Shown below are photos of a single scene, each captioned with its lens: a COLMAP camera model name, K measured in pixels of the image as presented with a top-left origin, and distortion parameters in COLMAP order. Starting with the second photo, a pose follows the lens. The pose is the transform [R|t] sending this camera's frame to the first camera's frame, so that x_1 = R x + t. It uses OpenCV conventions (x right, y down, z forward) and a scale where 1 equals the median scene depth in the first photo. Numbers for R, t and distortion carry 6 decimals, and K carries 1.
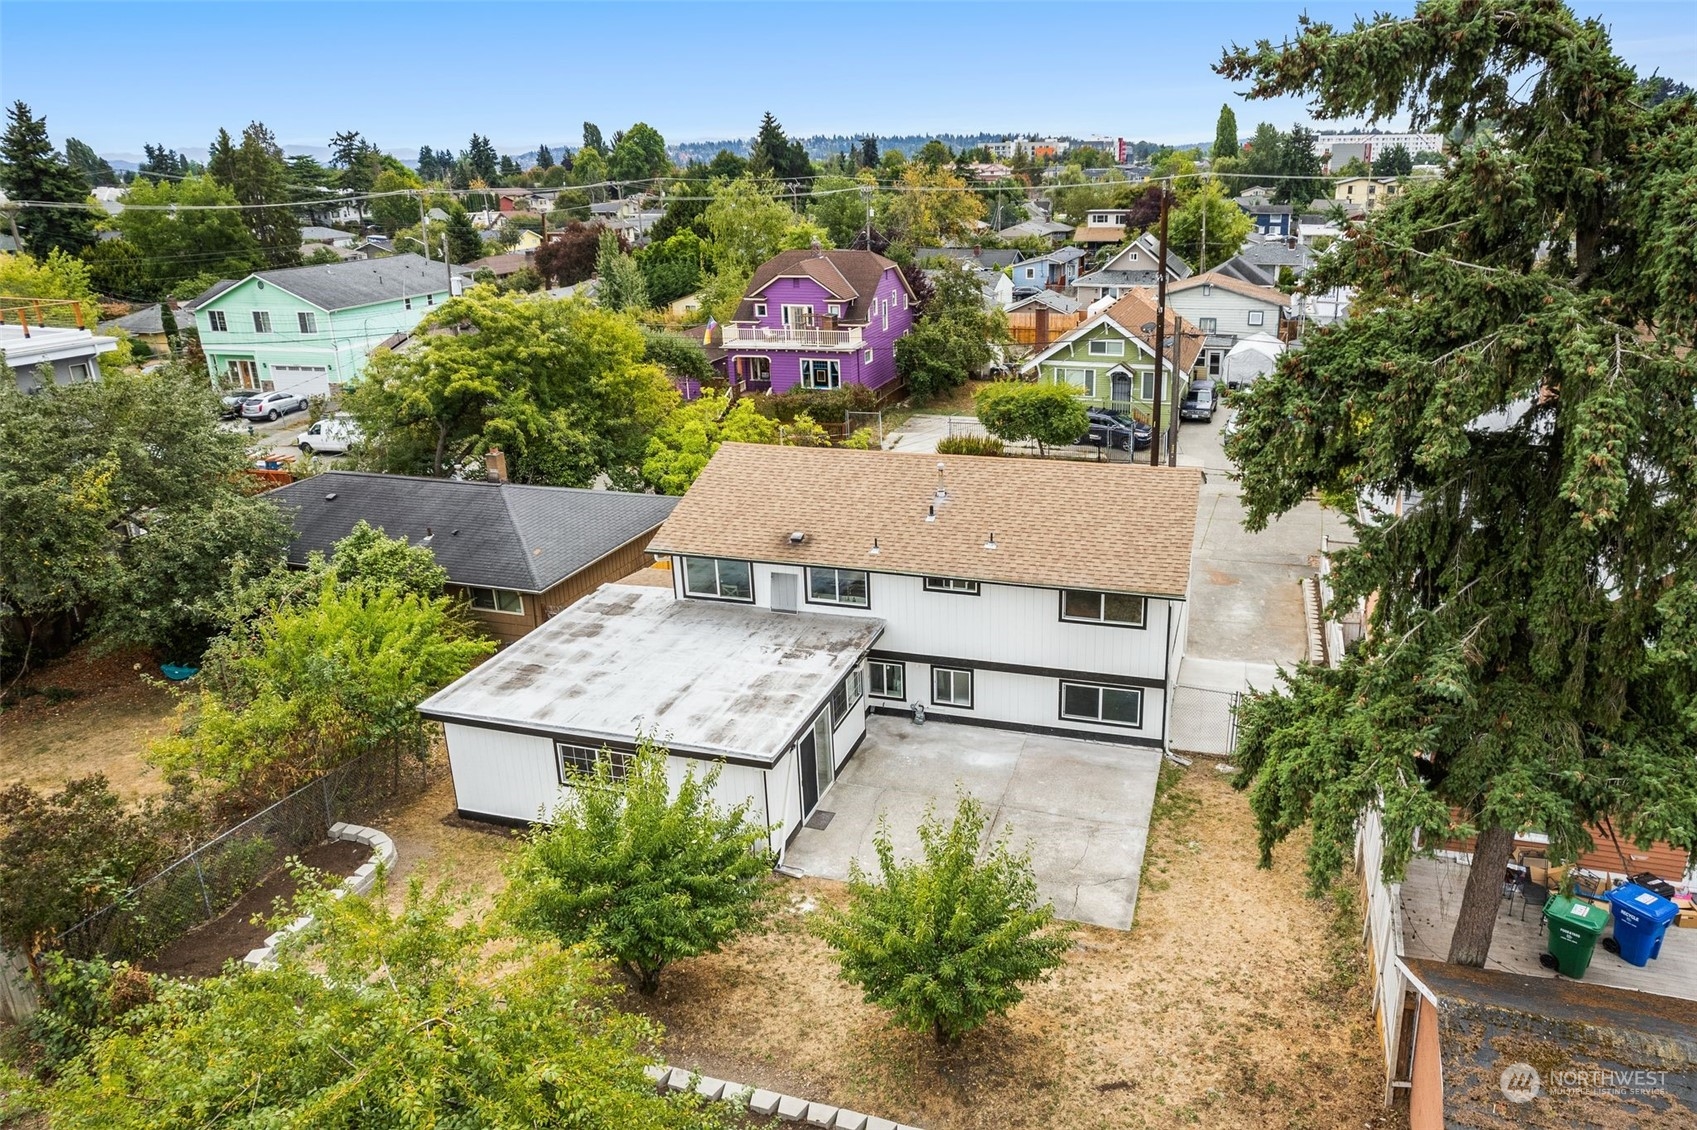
lens RADIAL K [[1107.8, 0, 848.5], [0, 1107.8, 565.0], [0, 0, 1]] dist [0.000639, 0.002182]
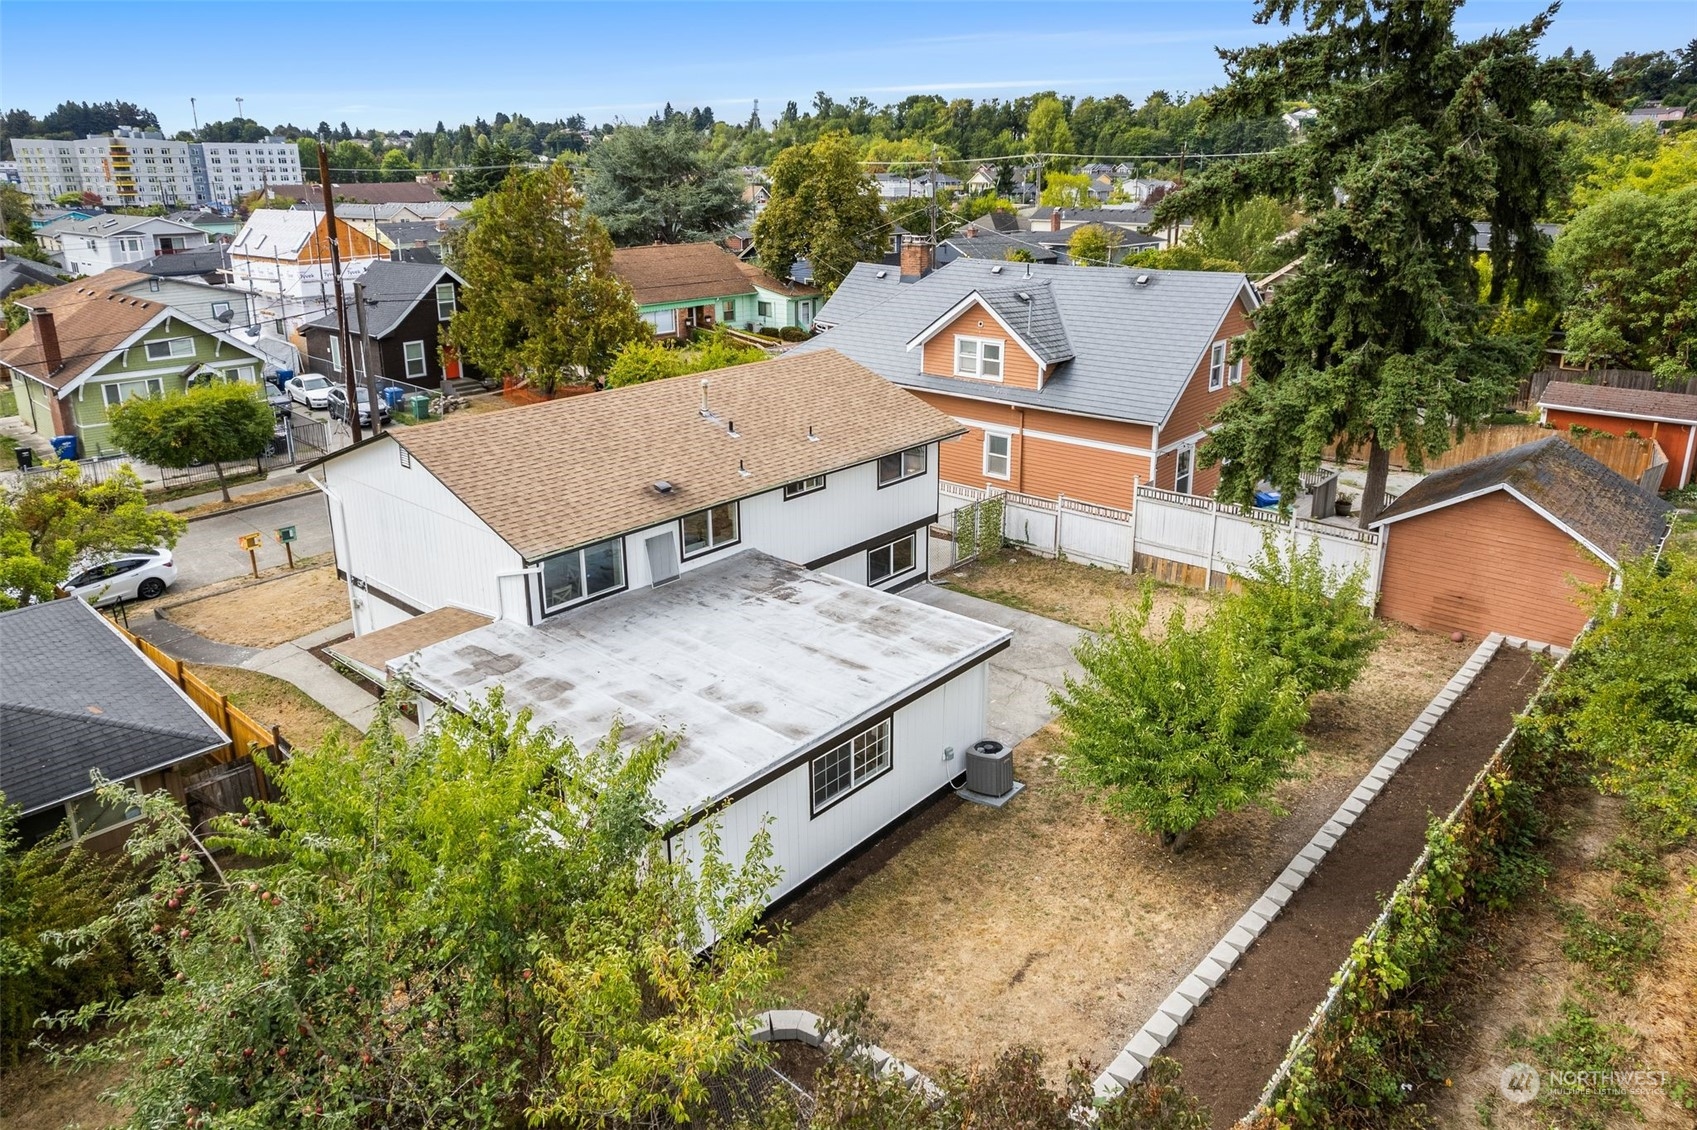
lens RADIAL K [[1107.8, 0, 848.5], [0, 1107.8, 565.0], [0, 0, 1]] dist [0.000639, 0.002182]
pose [[0.385293, -0.286344, 0.877244, -0.753861], [0.311830, 0.935118, 0.168276, -0.068029], [-0.868511, 0.208715, 0.449585, 0.540744]]
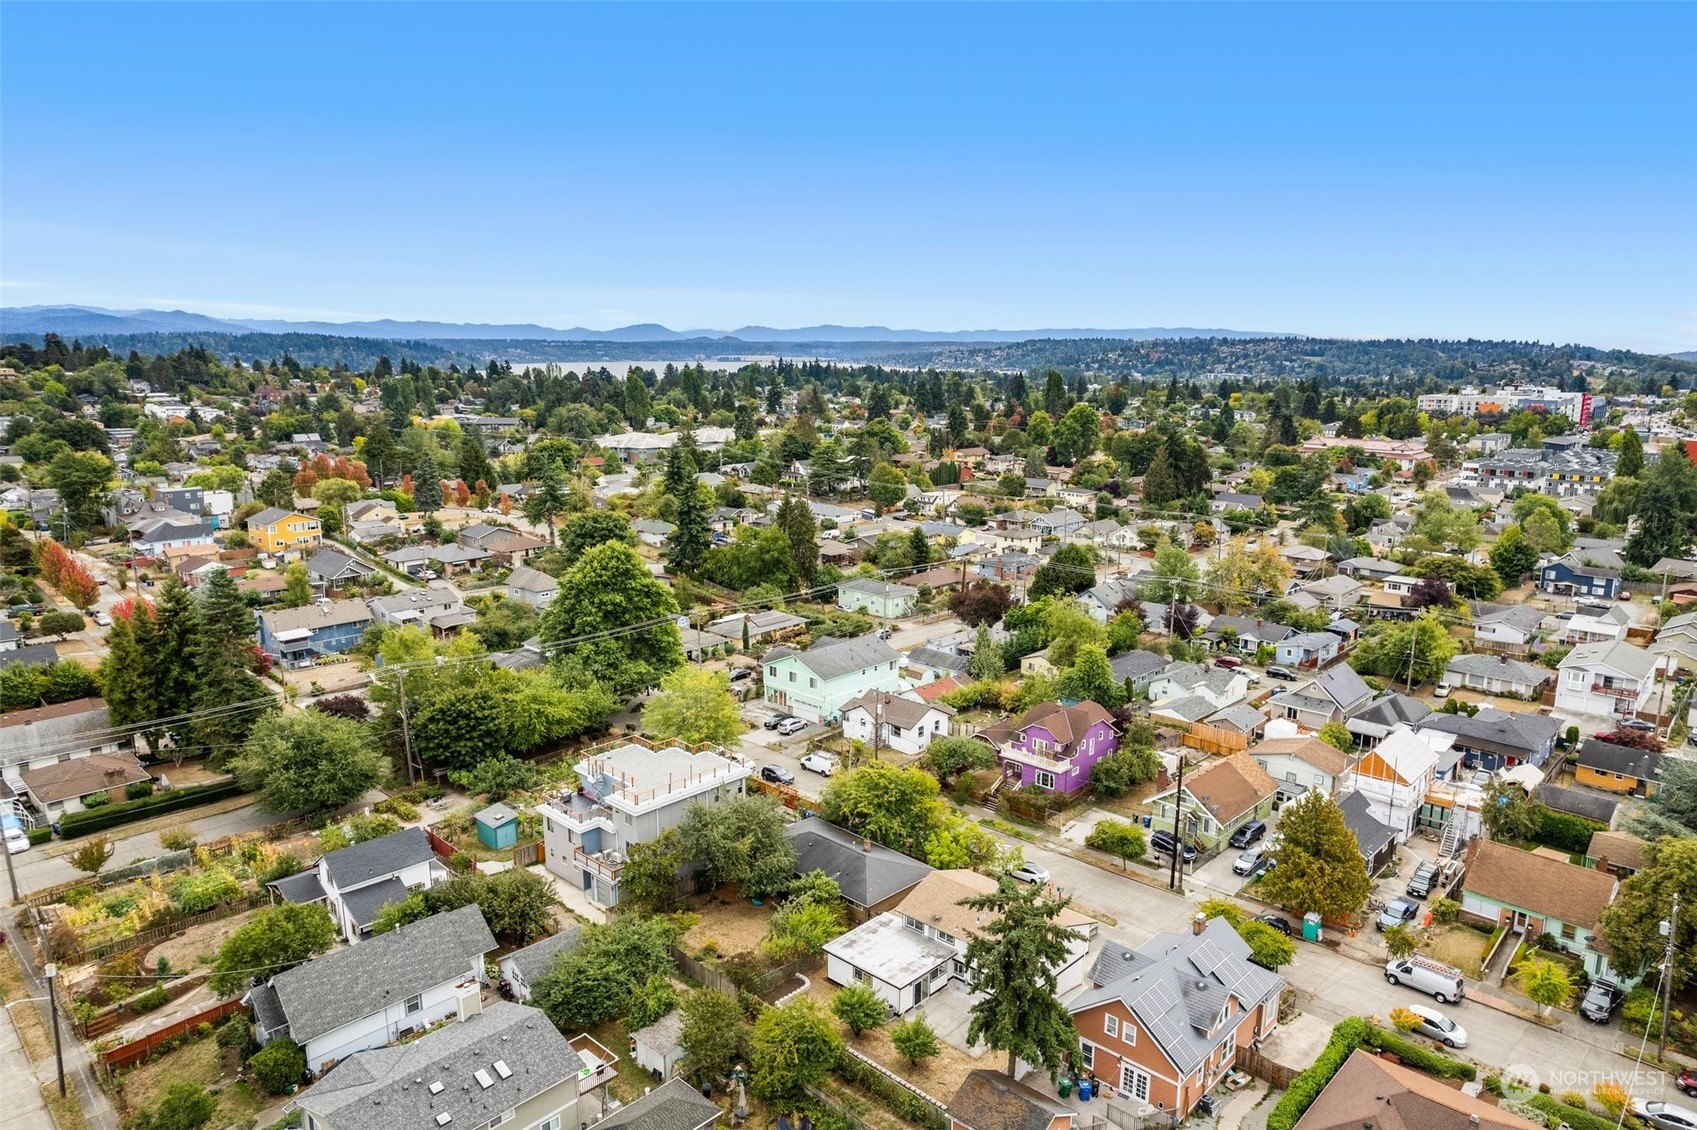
lens RADIAL K [[1053.3, 0, 848.5], [0, 1053.3, 565.0], [0, 0, 1]] dist [-0.045502, -0.000008]
pose [[0.912766, 0.114163, -0.392205, 0.839092], [-0.170660, 0.978918, -0.112229, -0.678533], [0.371124, 0.169373, 0.913006, -2.174041]]
